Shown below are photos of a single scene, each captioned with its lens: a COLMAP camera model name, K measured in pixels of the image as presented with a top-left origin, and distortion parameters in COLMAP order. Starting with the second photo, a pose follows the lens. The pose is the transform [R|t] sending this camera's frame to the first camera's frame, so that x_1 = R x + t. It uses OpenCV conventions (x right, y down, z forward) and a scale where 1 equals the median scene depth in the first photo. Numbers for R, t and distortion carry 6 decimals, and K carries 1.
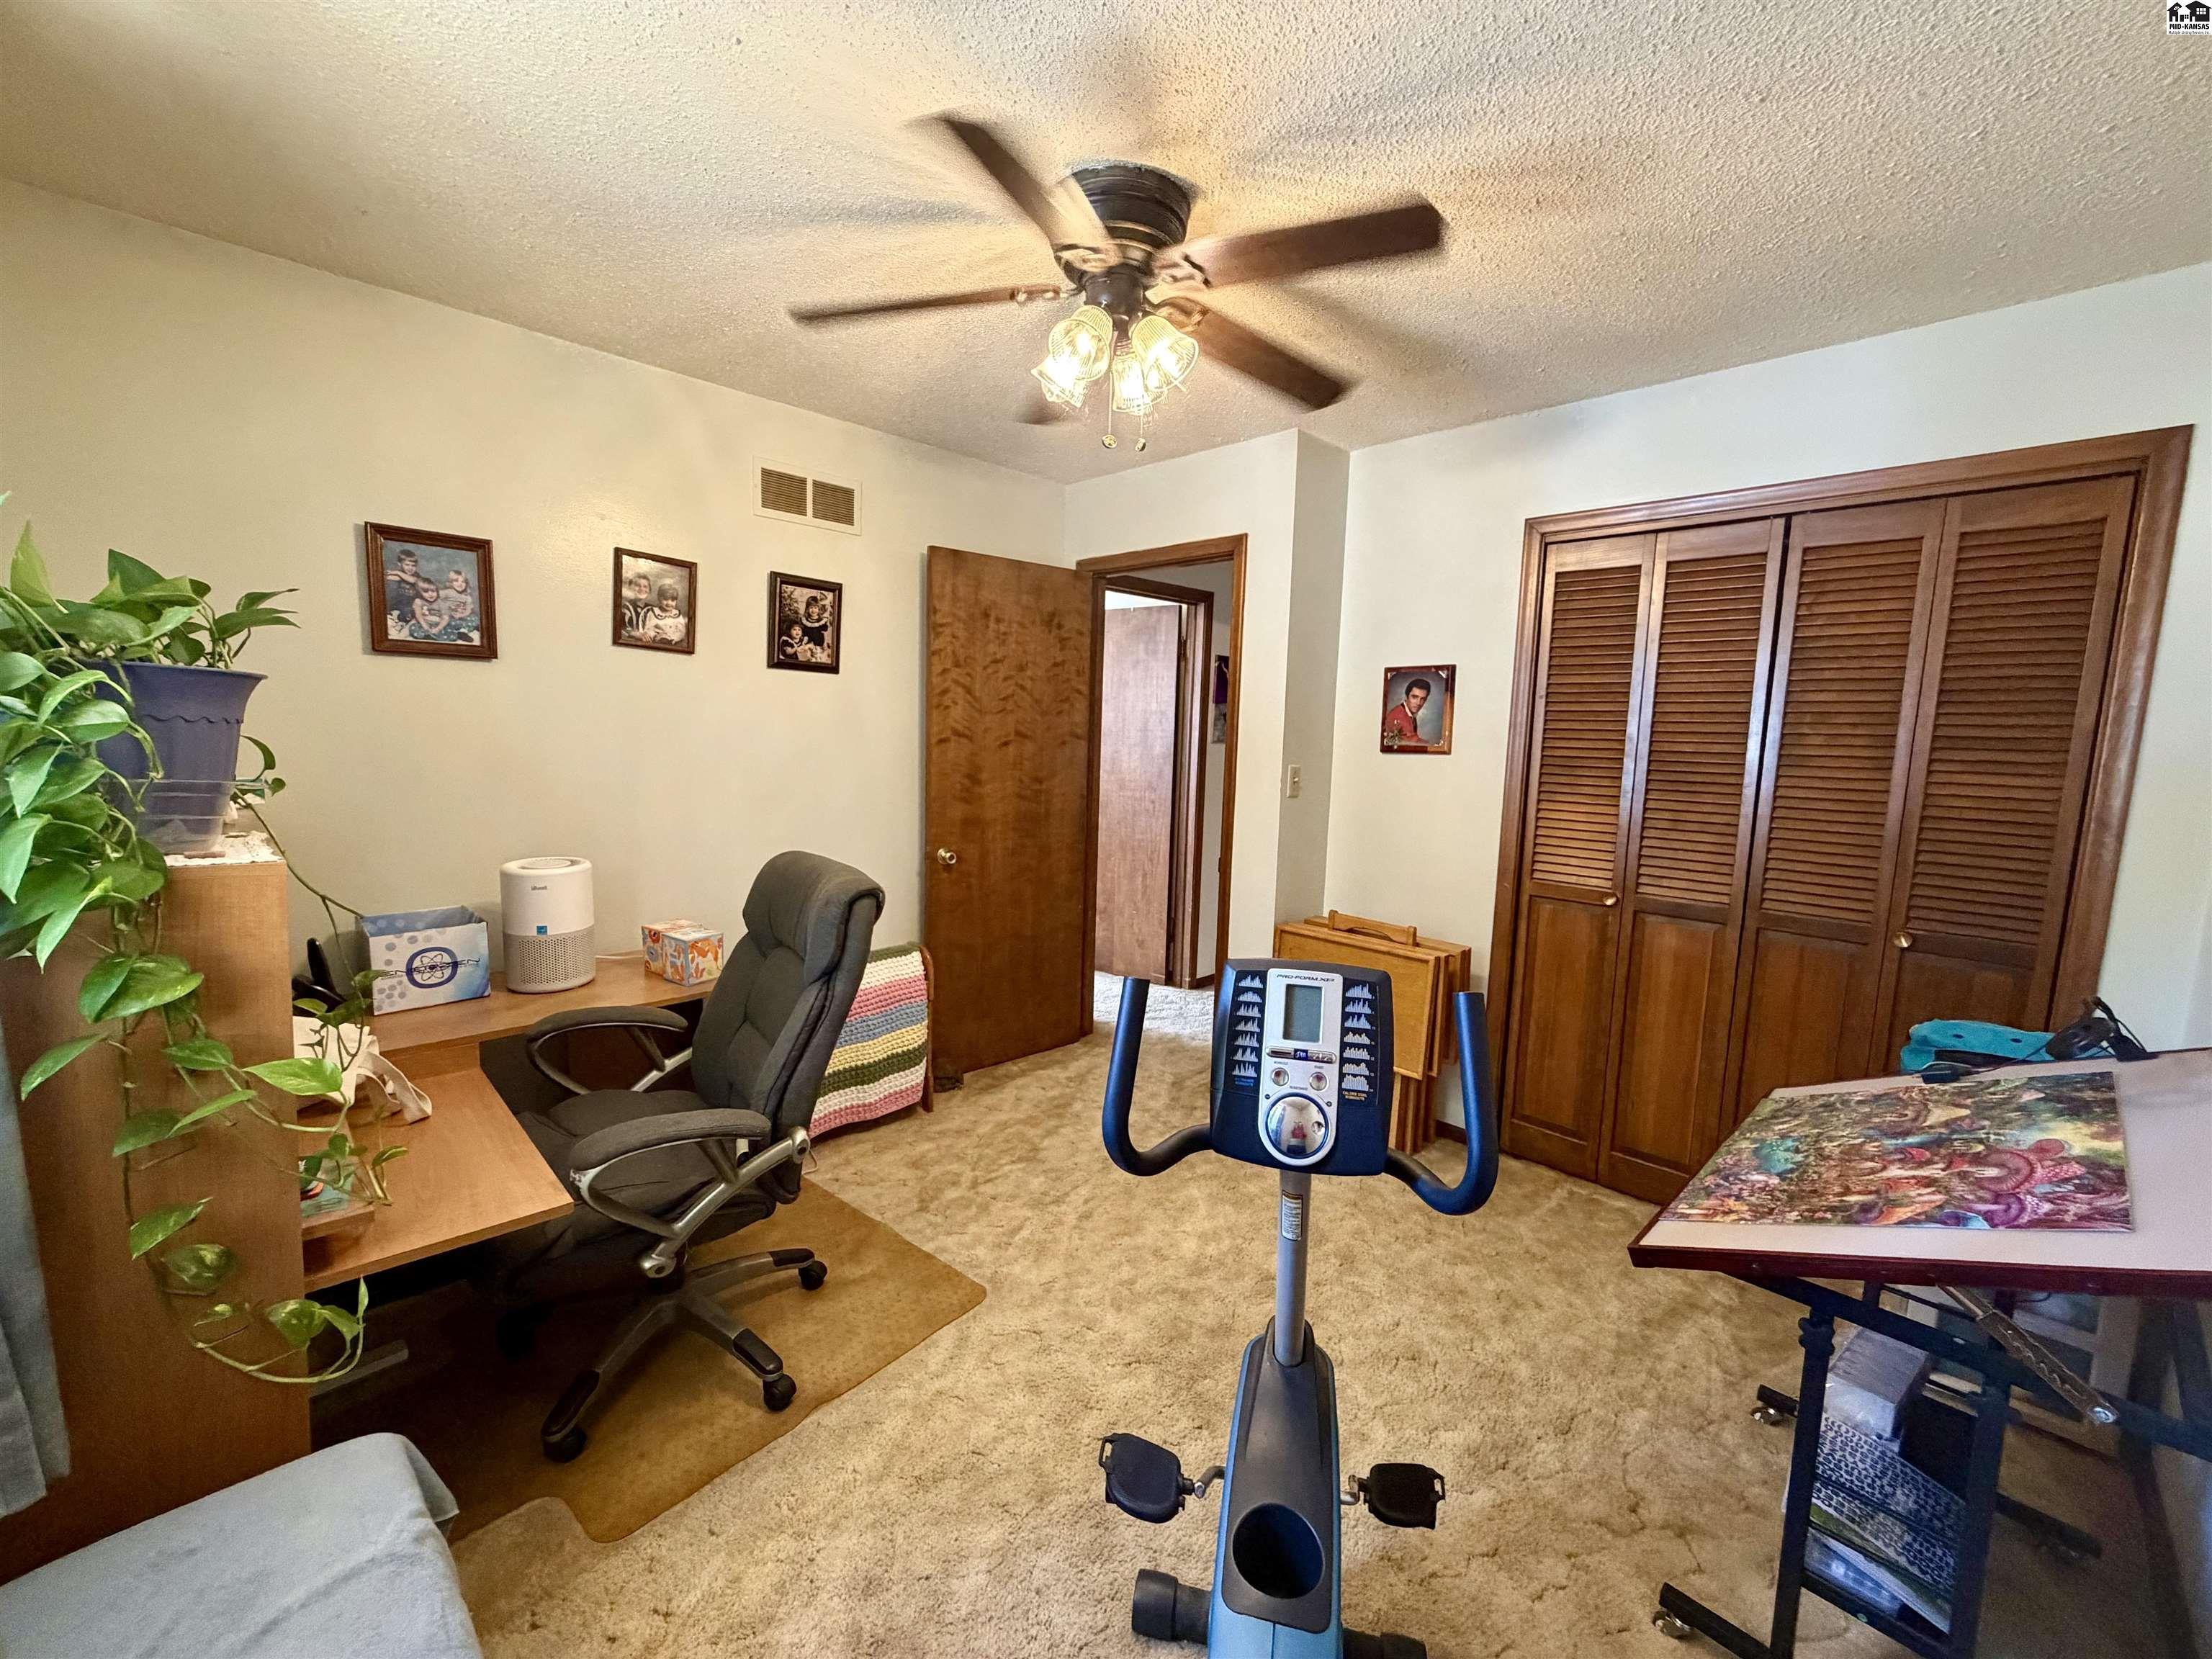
lens RADIAL K [[882.9, 0, 1098.5], [0, 882.9, 828.9], [0, 0, 1]] dist [-0.000197, 0.000522]
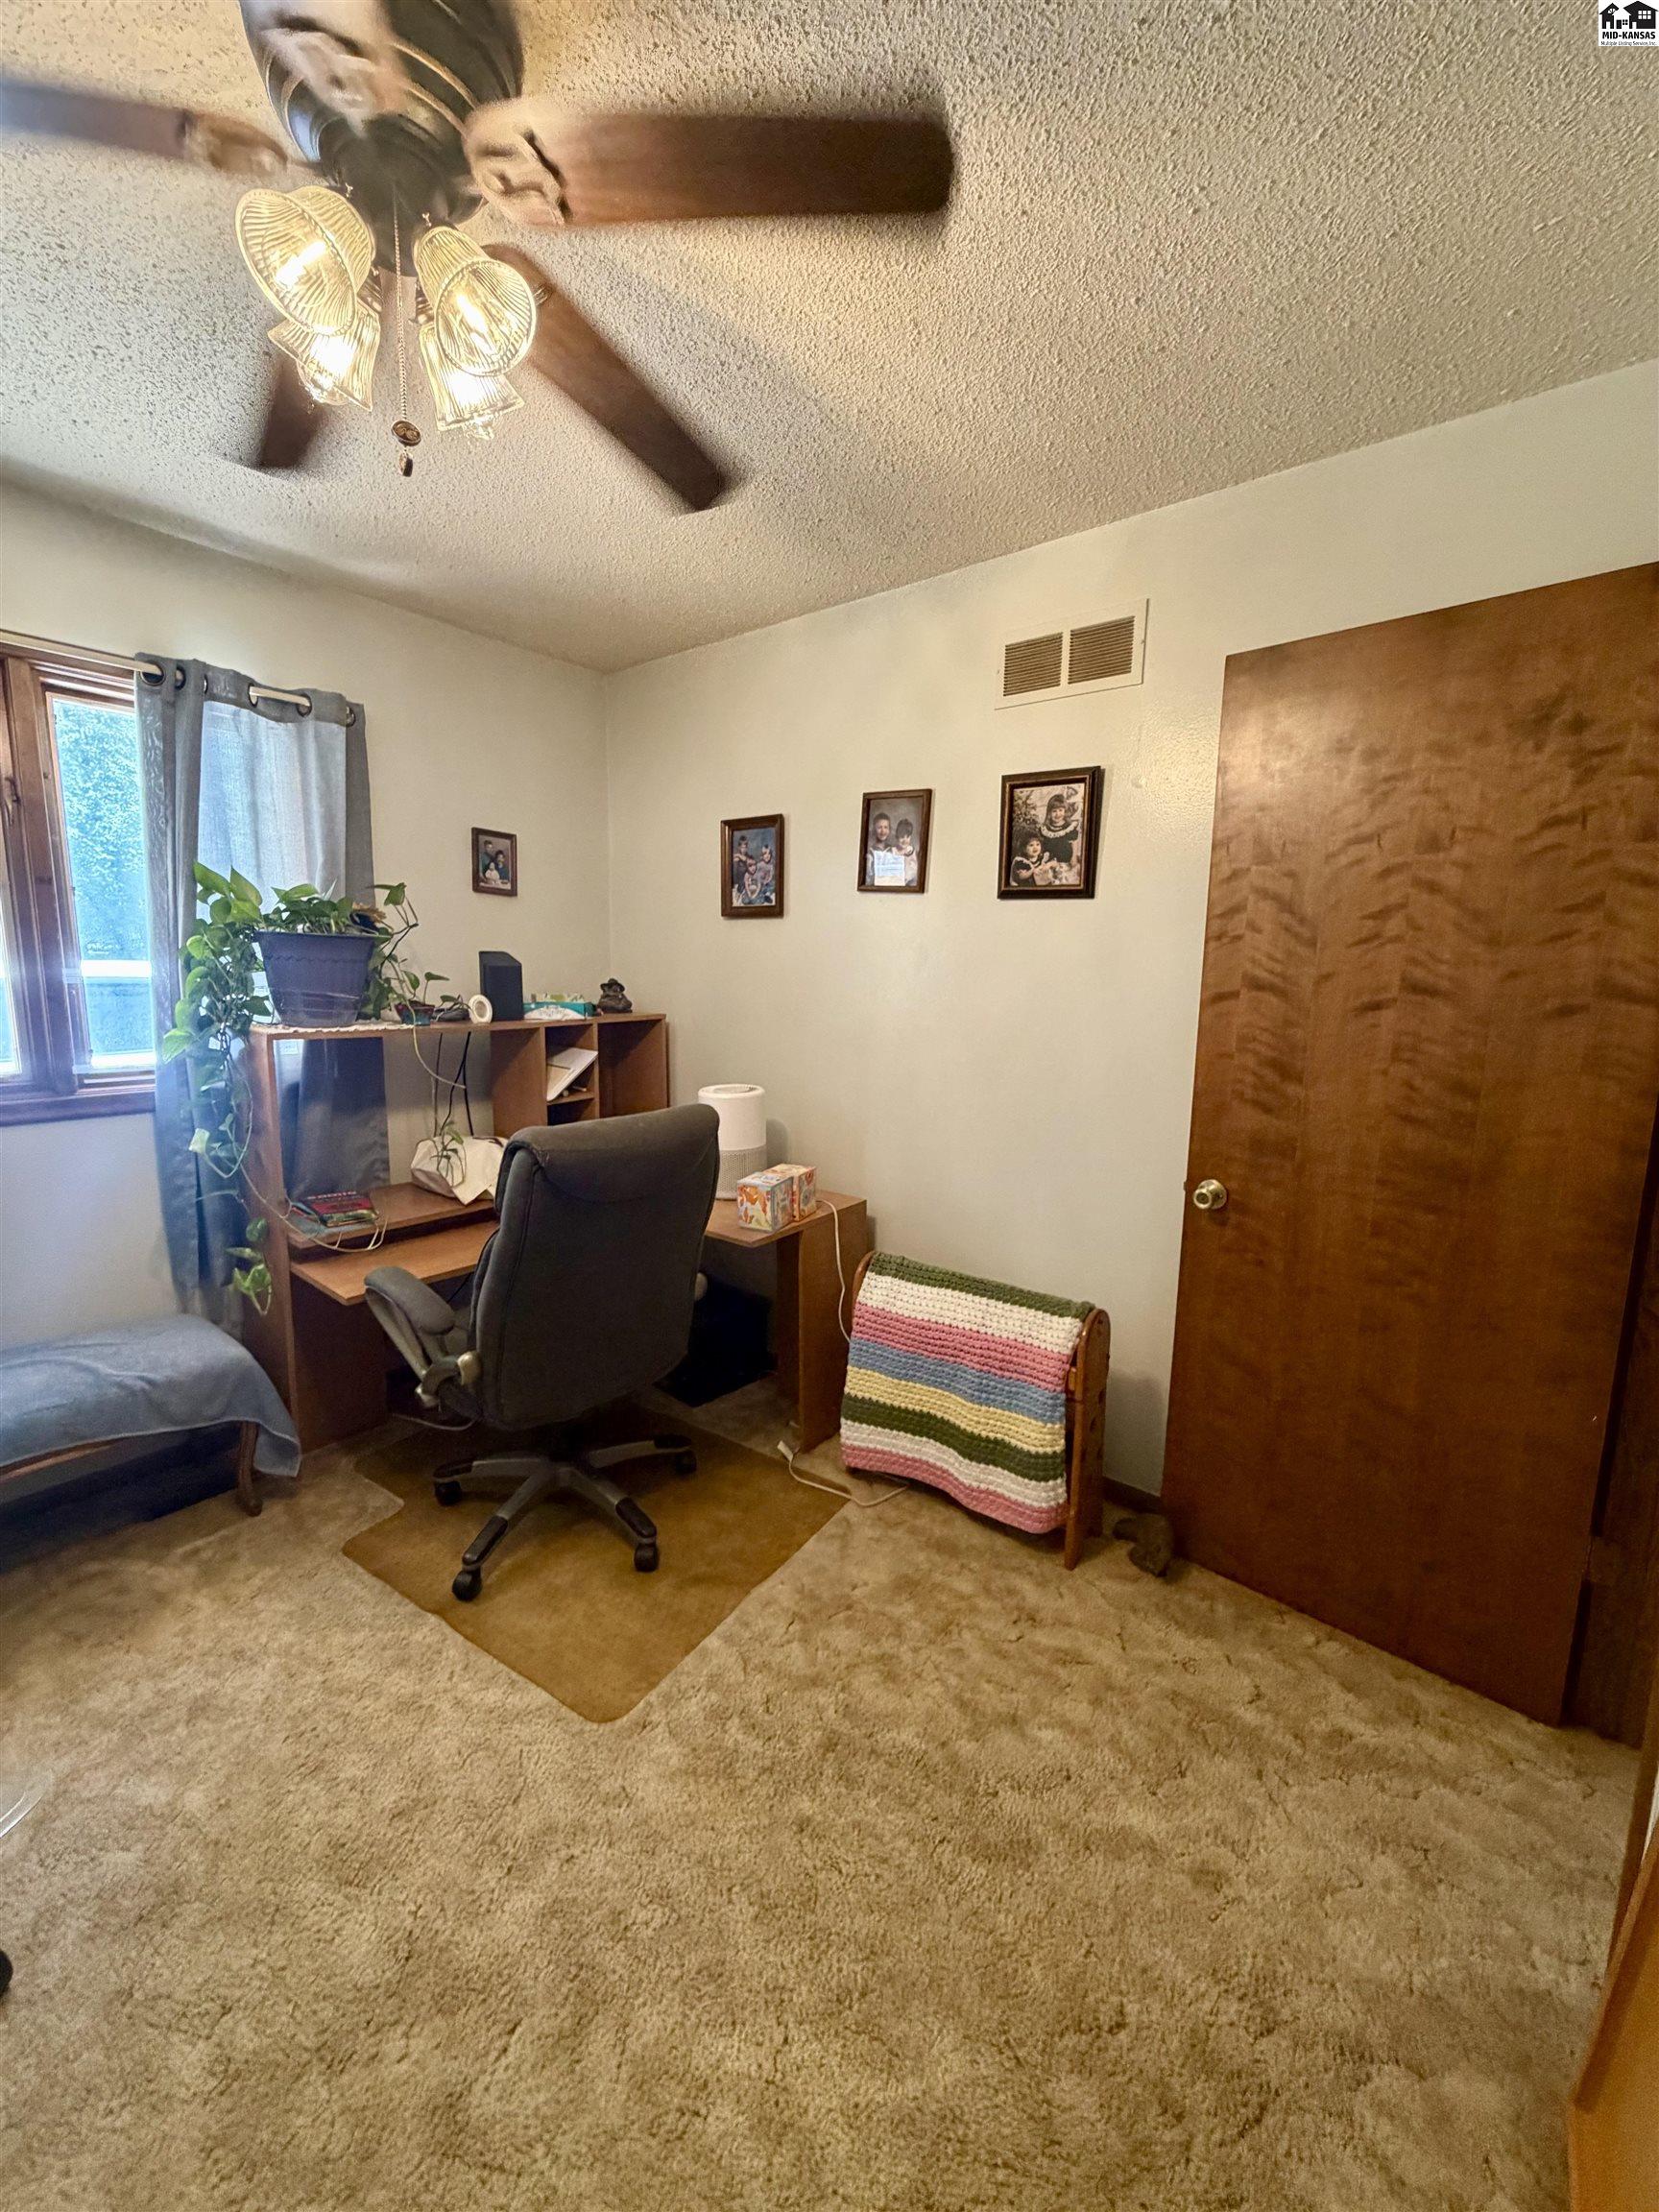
lens RADIAL K [[882.9, 0, 830.8], [0, 882.9, 1096.8], [0, 0, 1]] dist [-0.000197, 0.000522]
pose [[0.112107, 0.122048, -0.986173, 0.408586], [-0.128778, 0.985844, 0.107368, -0.070417], [0.985316, 0.114961, 0.126237, 0.748390]]
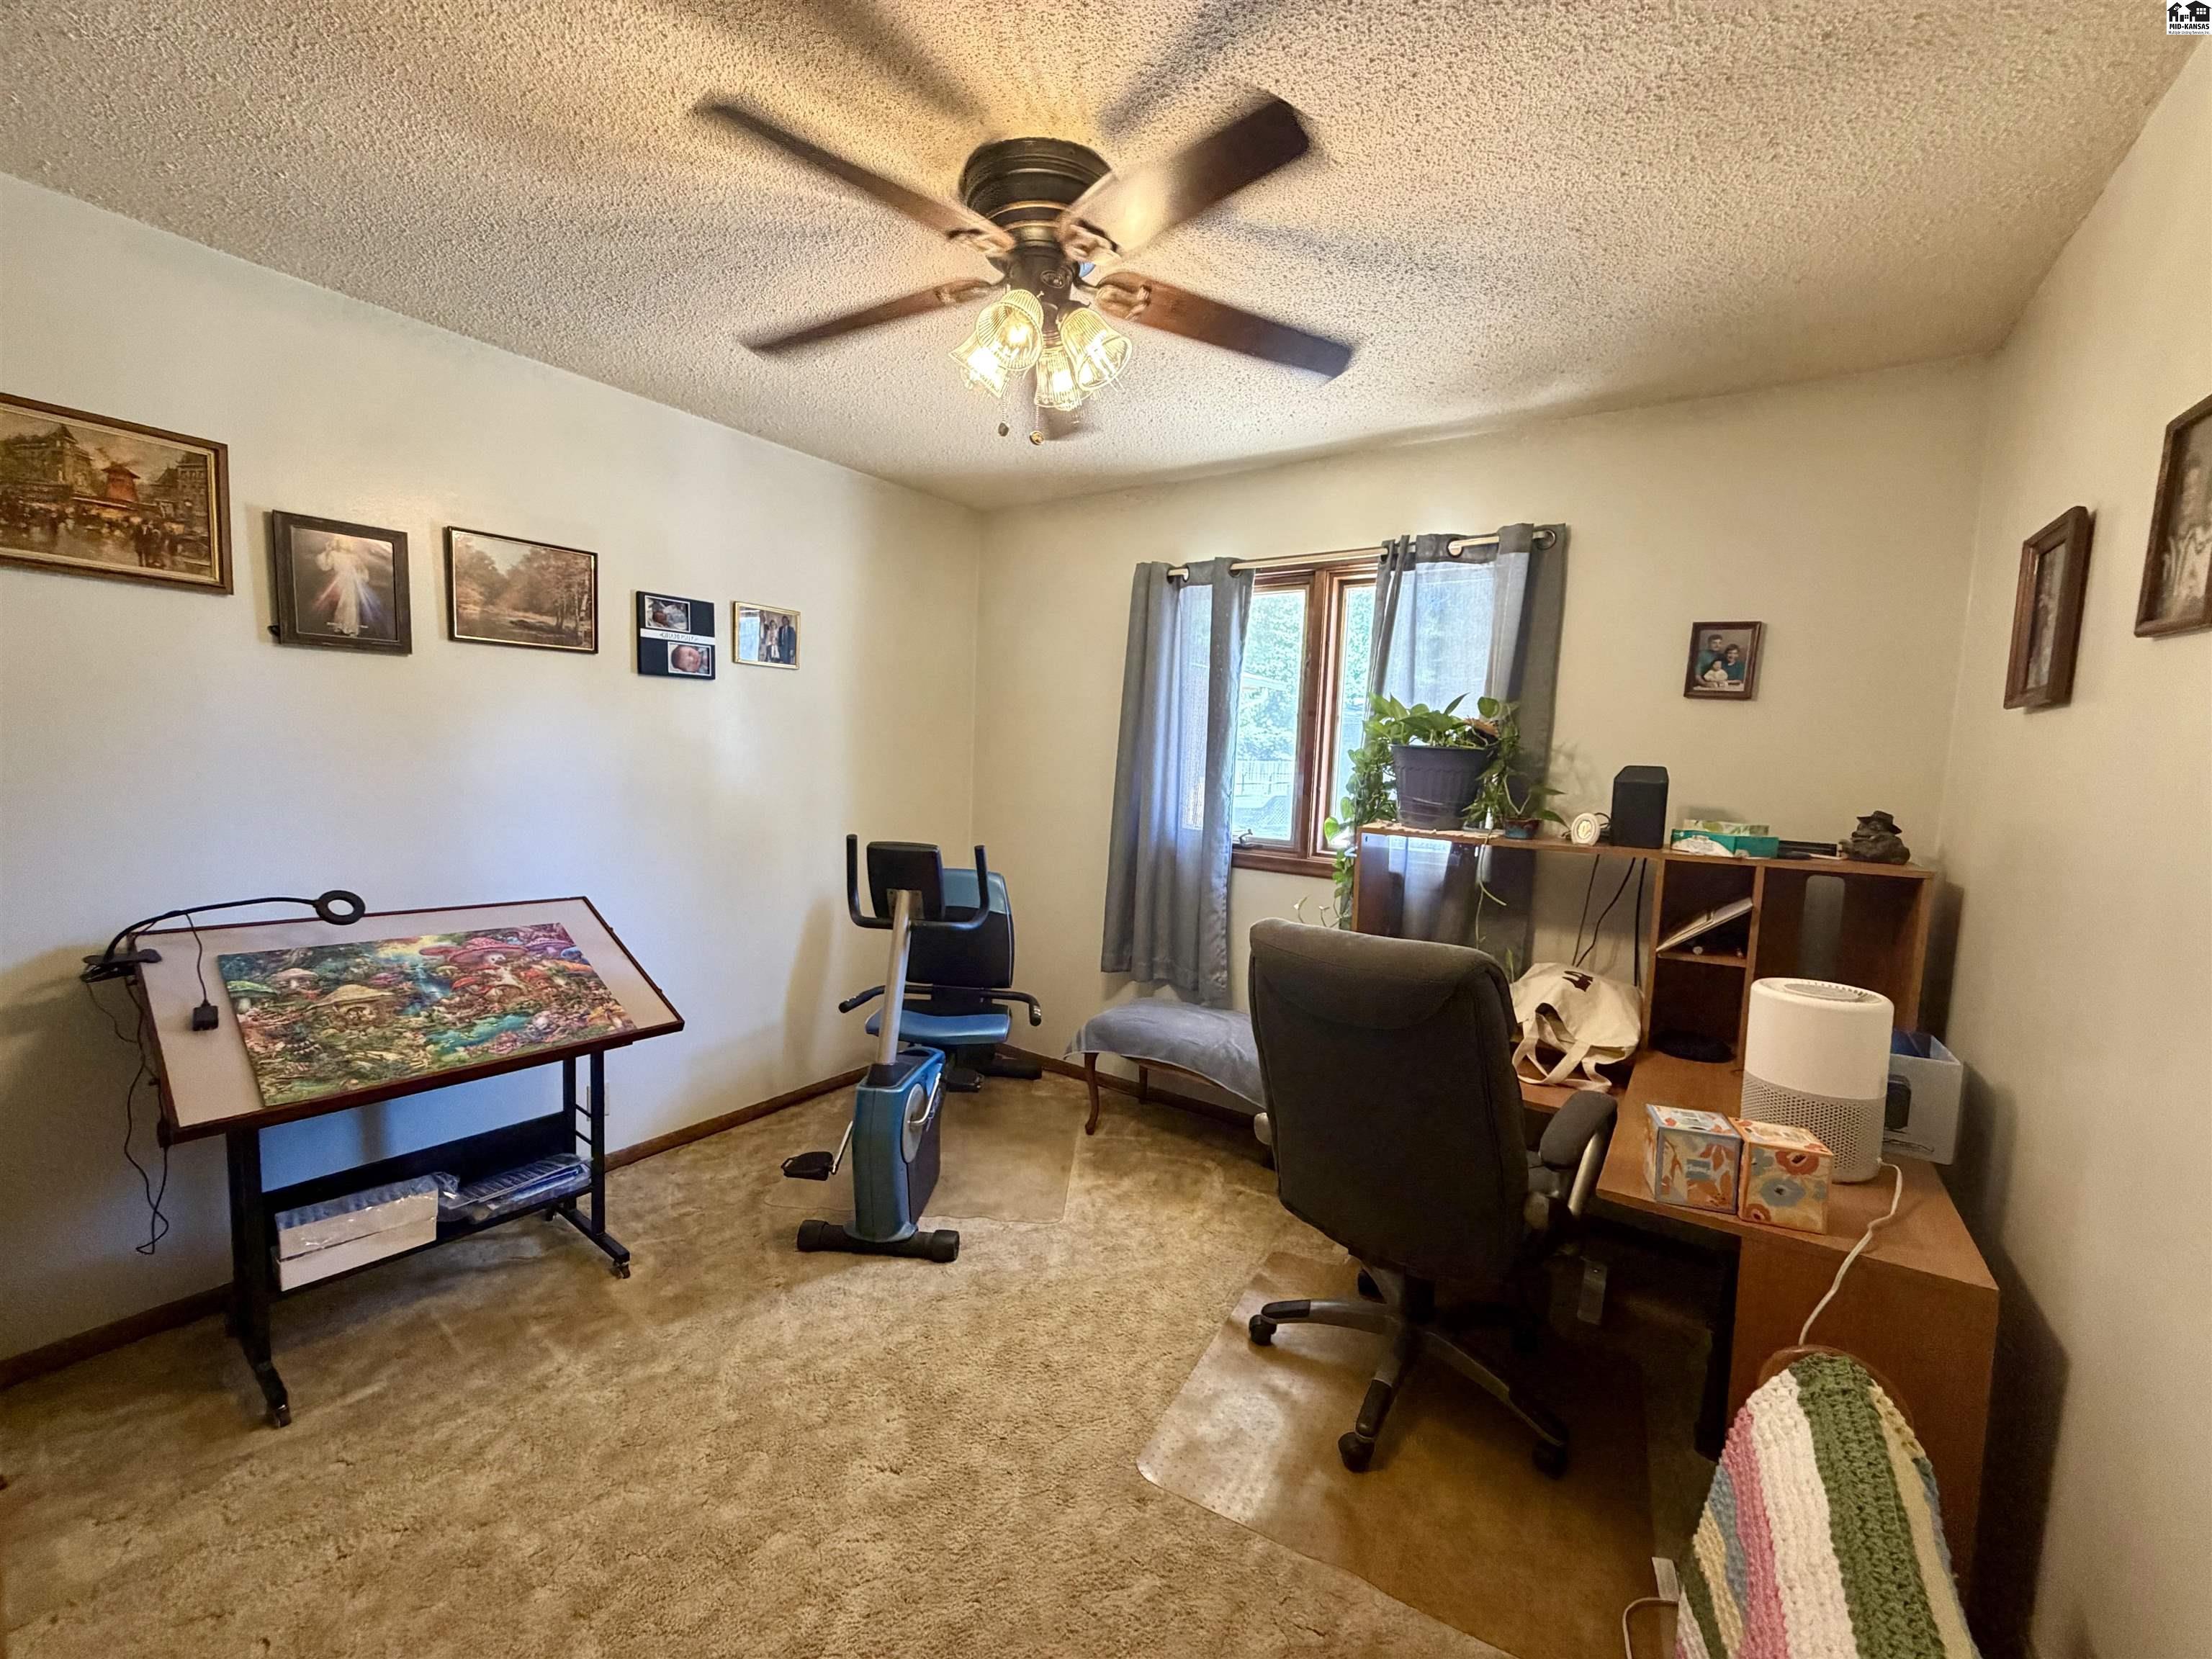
lens RADIAL K [[882.9, 0, 1098.5], [0, 882.9, 828.9], [0, 0, 1]] dist [-0.000197, 0.000522]
pose [[-0.982423, -0.045268, -0.181096, 0.048037], [-0.082025, 0.976158, 0.200966, -0.141581], [0.167681, 0.212288, -0.962713, 1.198784]]
